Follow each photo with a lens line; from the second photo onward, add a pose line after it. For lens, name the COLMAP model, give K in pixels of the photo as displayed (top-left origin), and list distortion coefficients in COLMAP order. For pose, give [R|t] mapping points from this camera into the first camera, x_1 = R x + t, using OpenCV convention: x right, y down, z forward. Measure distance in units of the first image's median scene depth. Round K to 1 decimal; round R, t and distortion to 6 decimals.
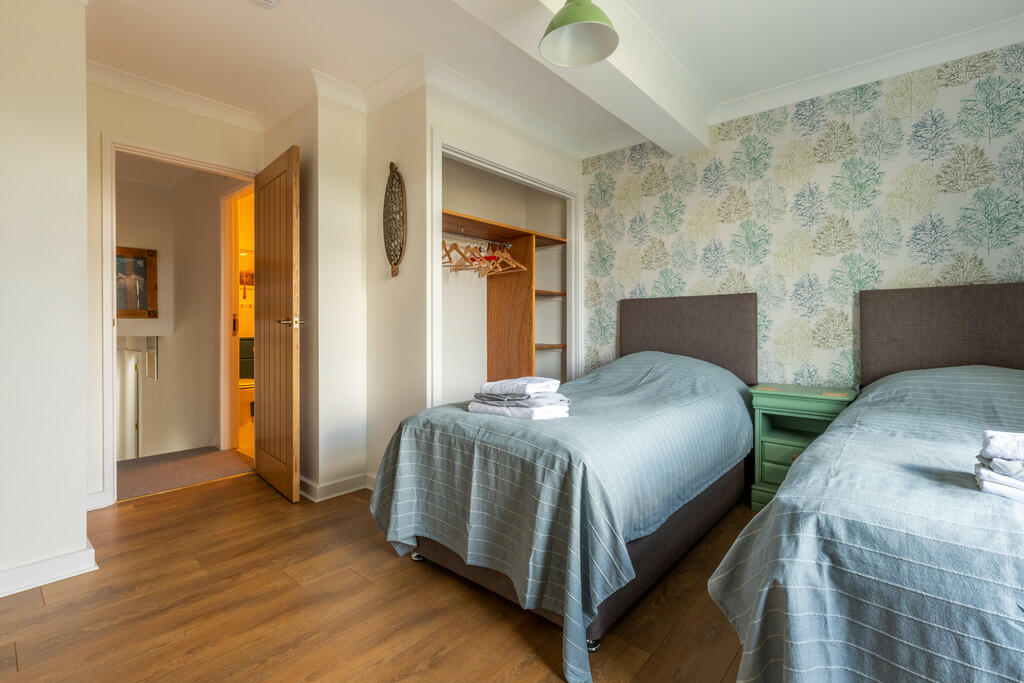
lens RADIAL K [[464.8, 0, 495.1], [0, 464.8, 321.1], [0, 0, 1]] dist [0.004866, -0.000490]
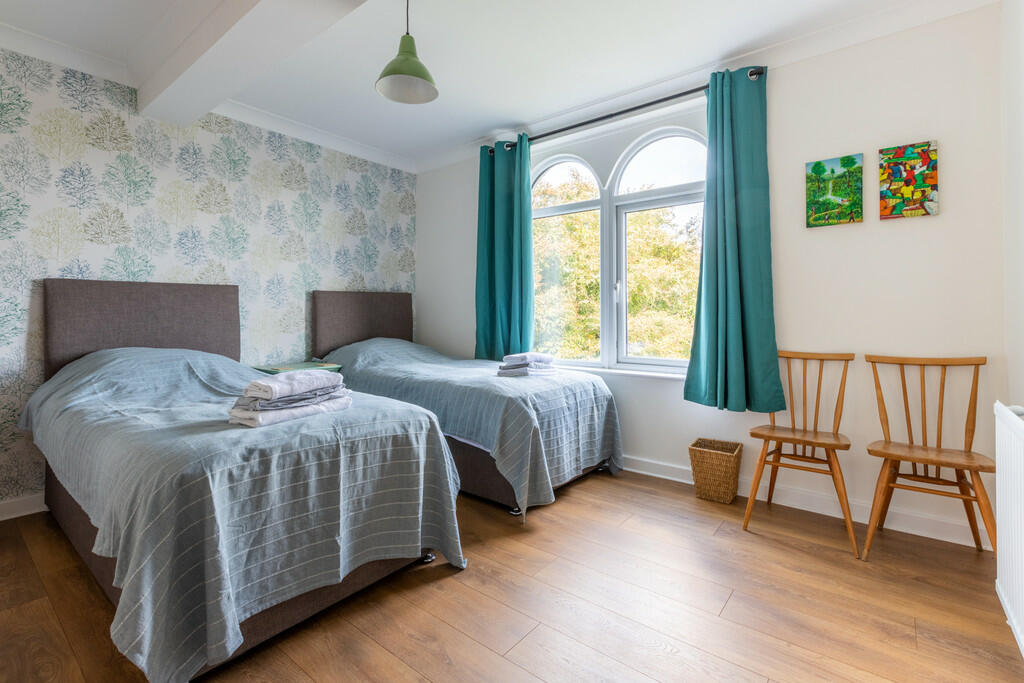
lens RADIAL K [[464.8, 0, 520.7], [0, 464.8, 305.1], [0, 0, 1]] dist [0.004866, -0.000490]
pose [[-0.062446, 0.023825, 0.997764, -0.651127], [-0.005704, 0.999690, -0.024228, 0.008684], [-0.998032, -0.007204, -0.062291, 0.474505]]
